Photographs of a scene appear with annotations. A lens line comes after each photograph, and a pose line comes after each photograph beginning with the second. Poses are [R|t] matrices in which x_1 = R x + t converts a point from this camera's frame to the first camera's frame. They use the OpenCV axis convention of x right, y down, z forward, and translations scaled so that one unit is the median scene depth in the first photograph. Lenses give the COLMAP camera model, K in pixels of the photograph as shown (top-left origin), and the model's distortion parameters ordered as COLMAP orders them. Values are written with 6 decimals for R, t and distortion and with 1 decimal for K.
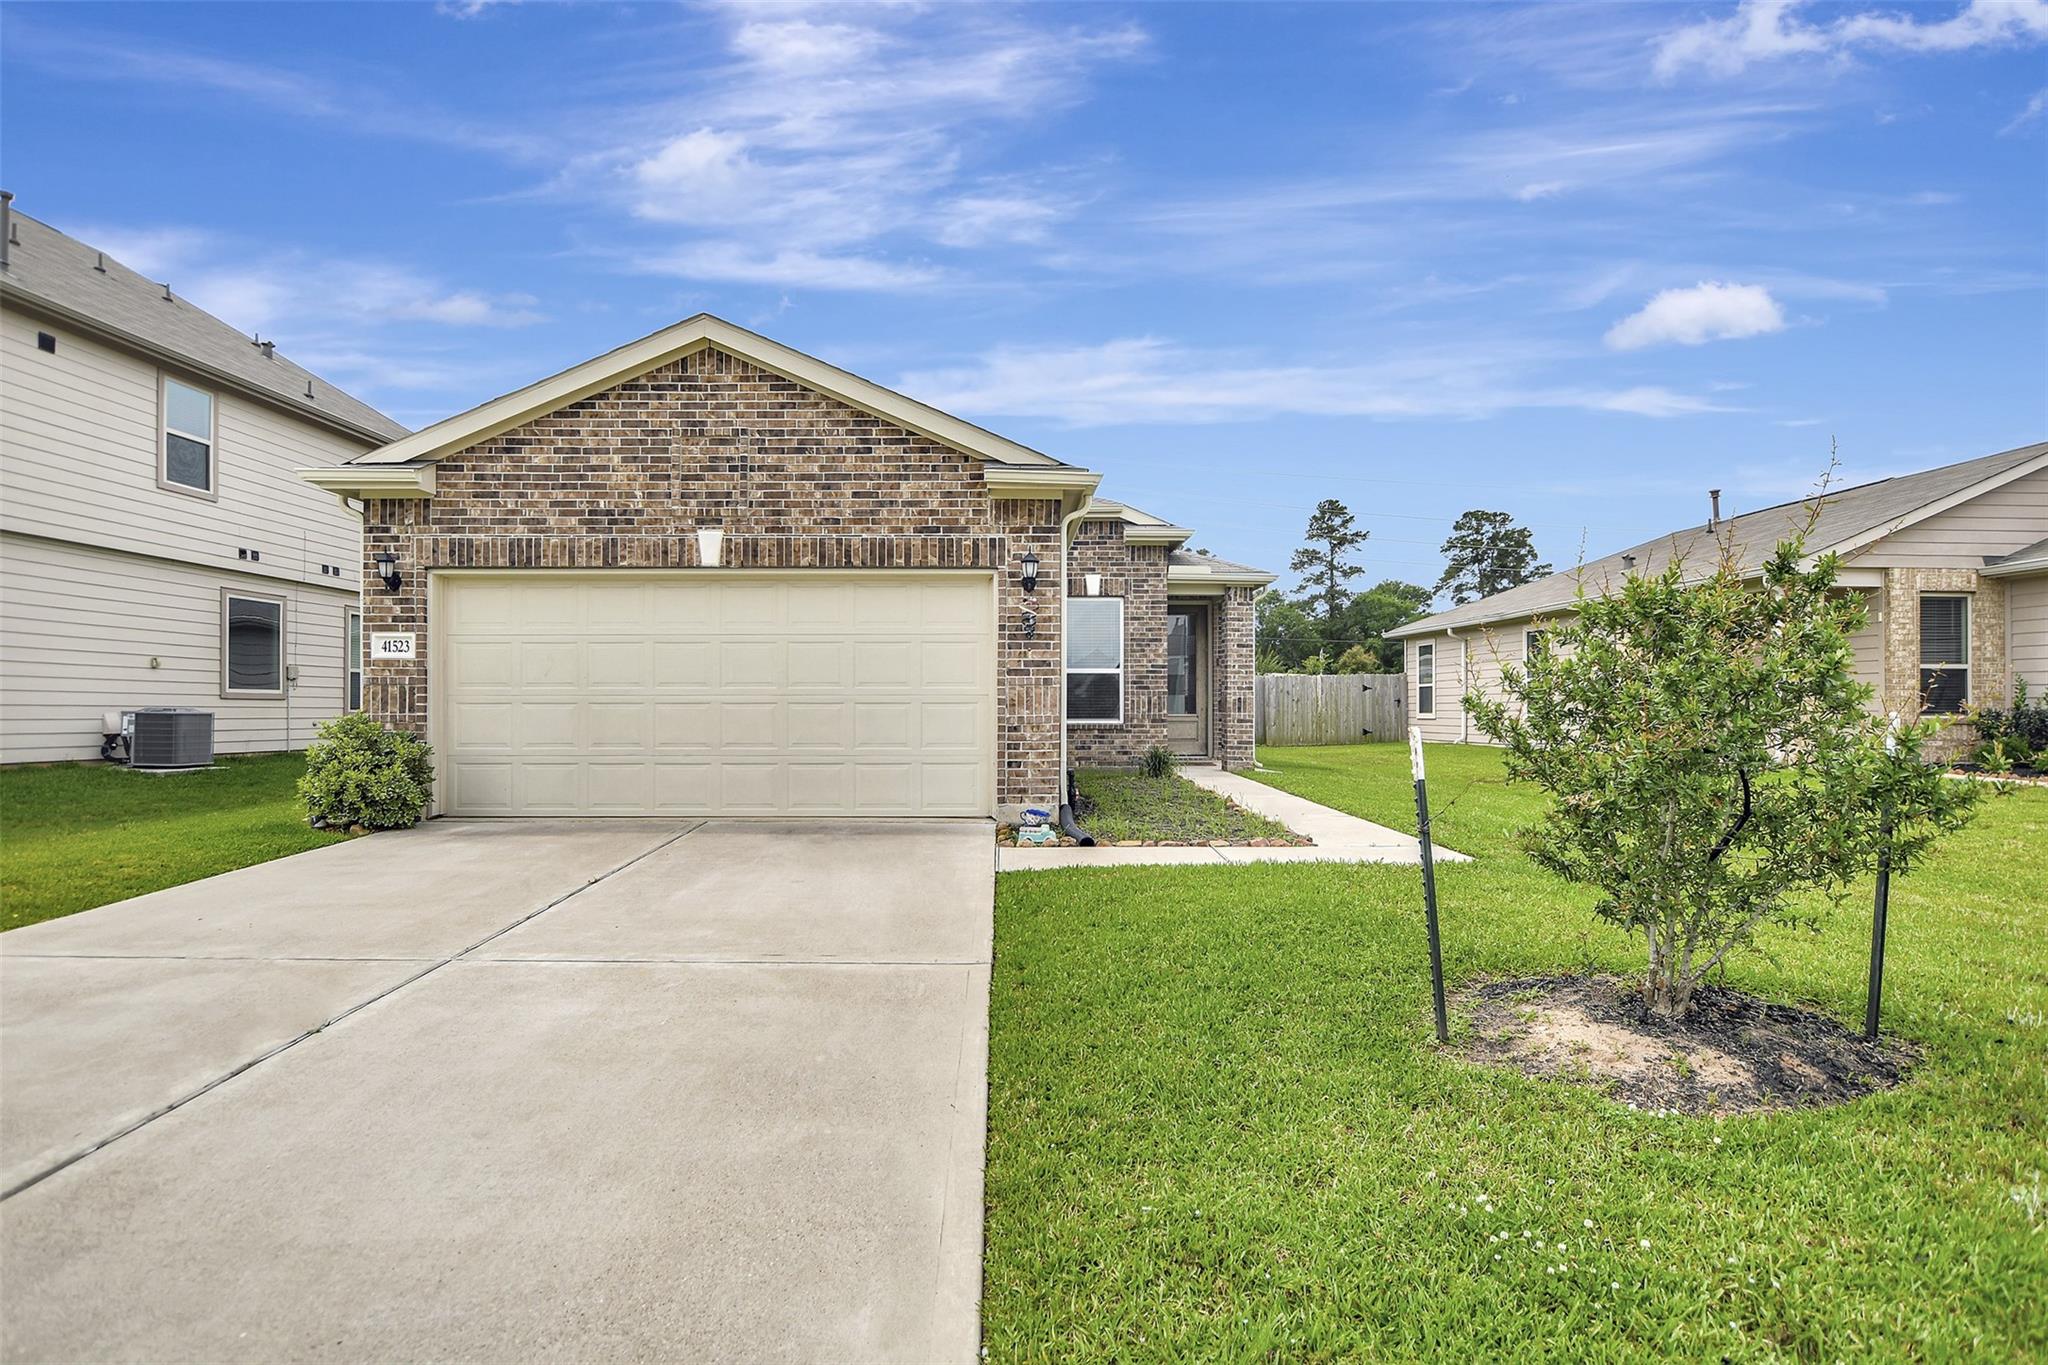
lens RADIAL K [[1055.1, 0, 1035.9], [0, 1055.1, 682.7], [0, 0, 1]] dist [-0.012877, 0.003390]
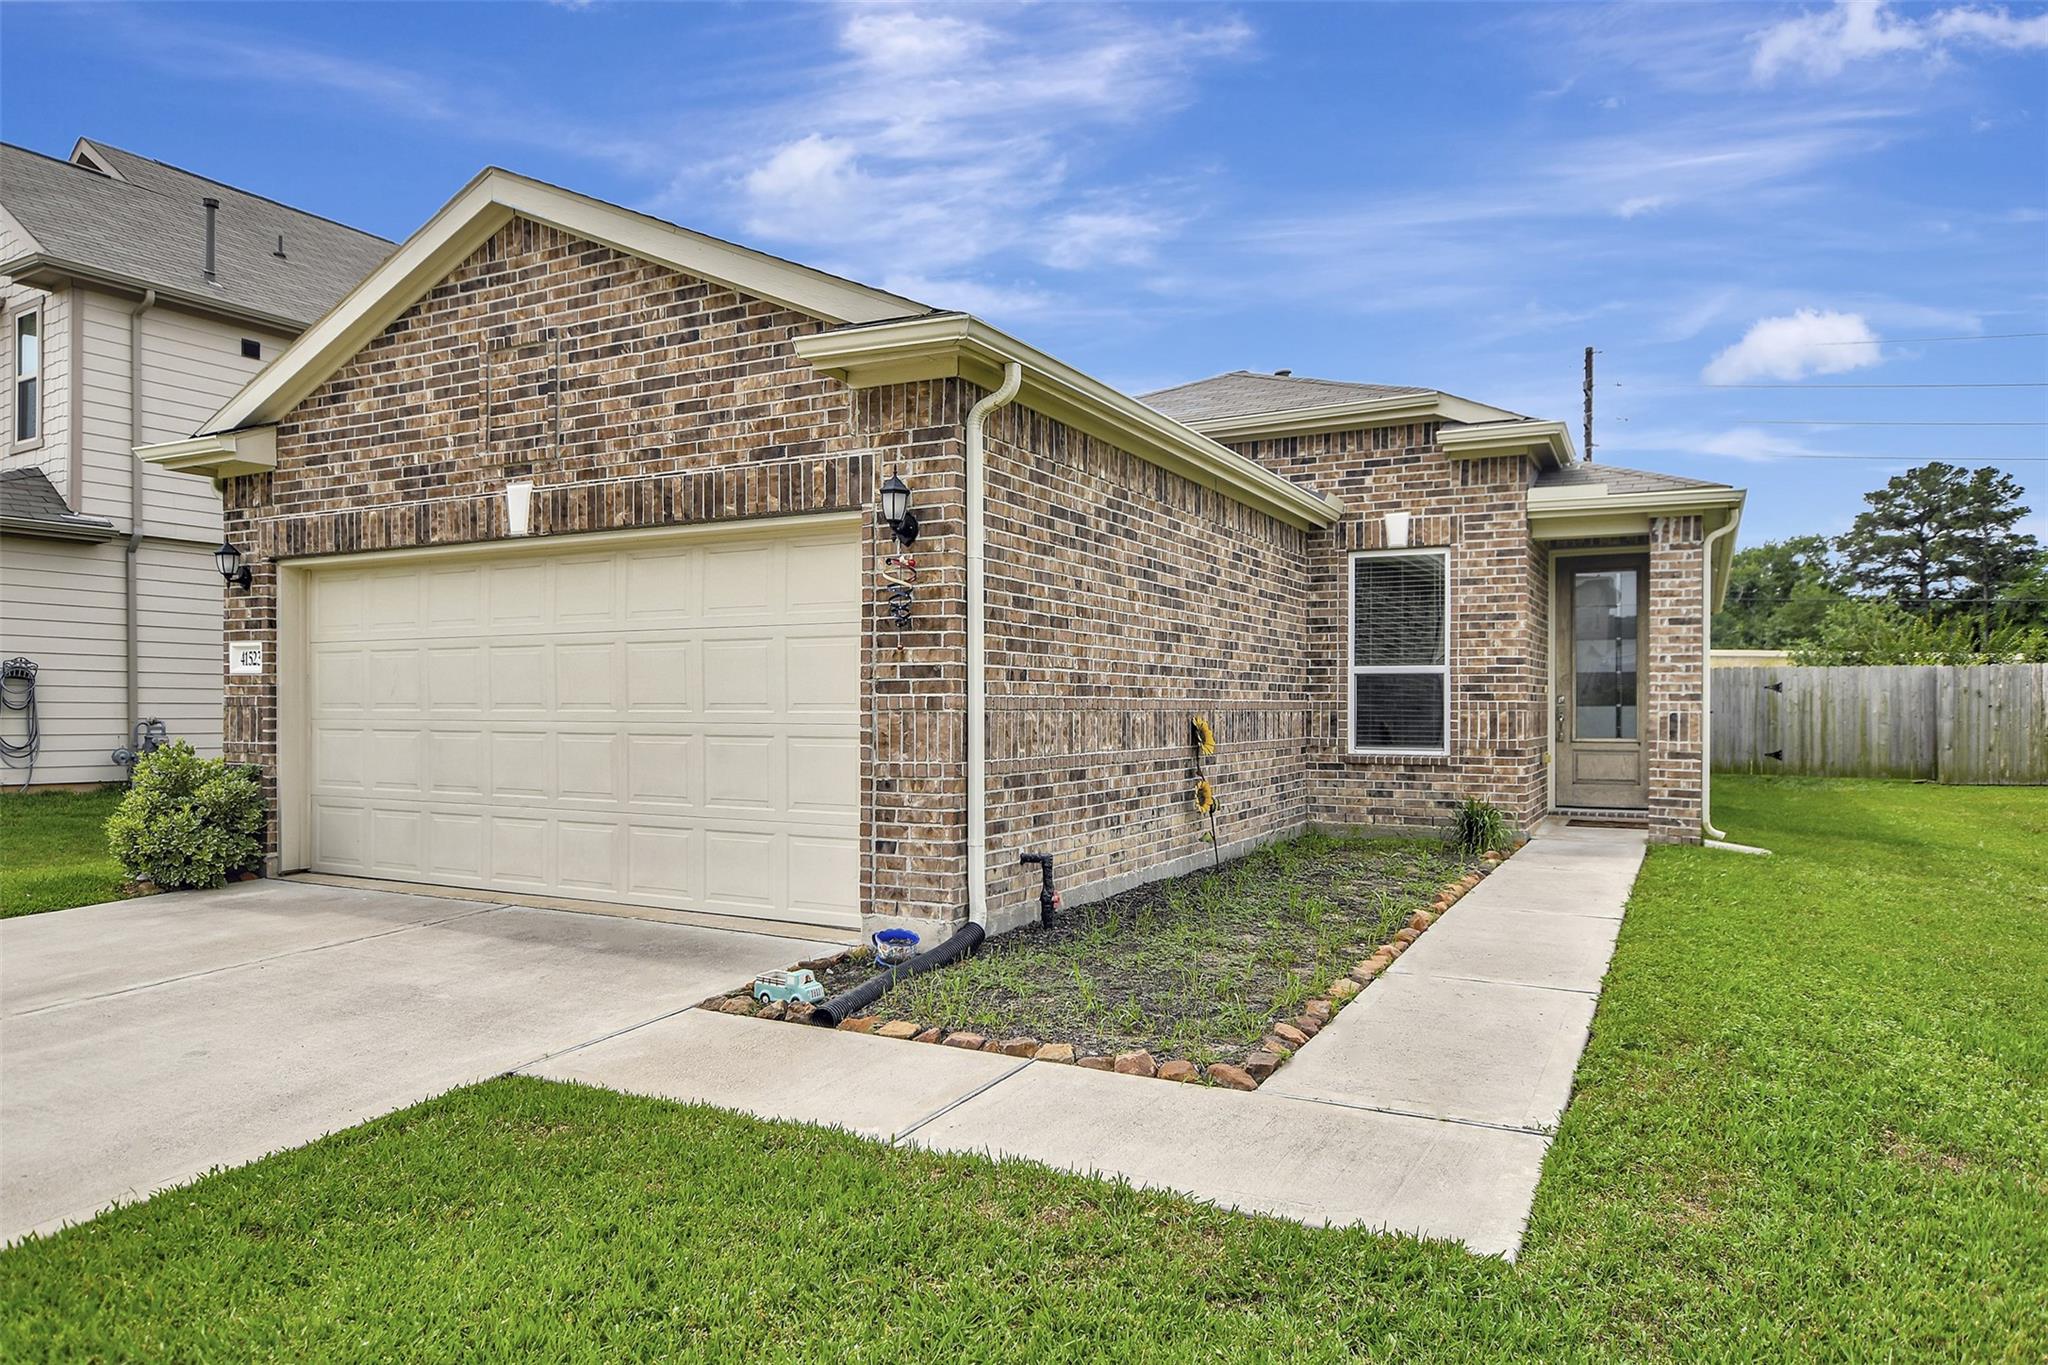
lens RADIAL K [[1277.4, 0, 1005.2], [0, 1277.4, 694.9], [0, 0, 1]] dist [-0.005067, 0.004699]
pose [[0.878084, -0.002053, -0.478503, 0.369110], [0.009137, 0.999880, 0.012476, -0.013725], [0.478420, -0.015327, 0.877997, 0.416854]]
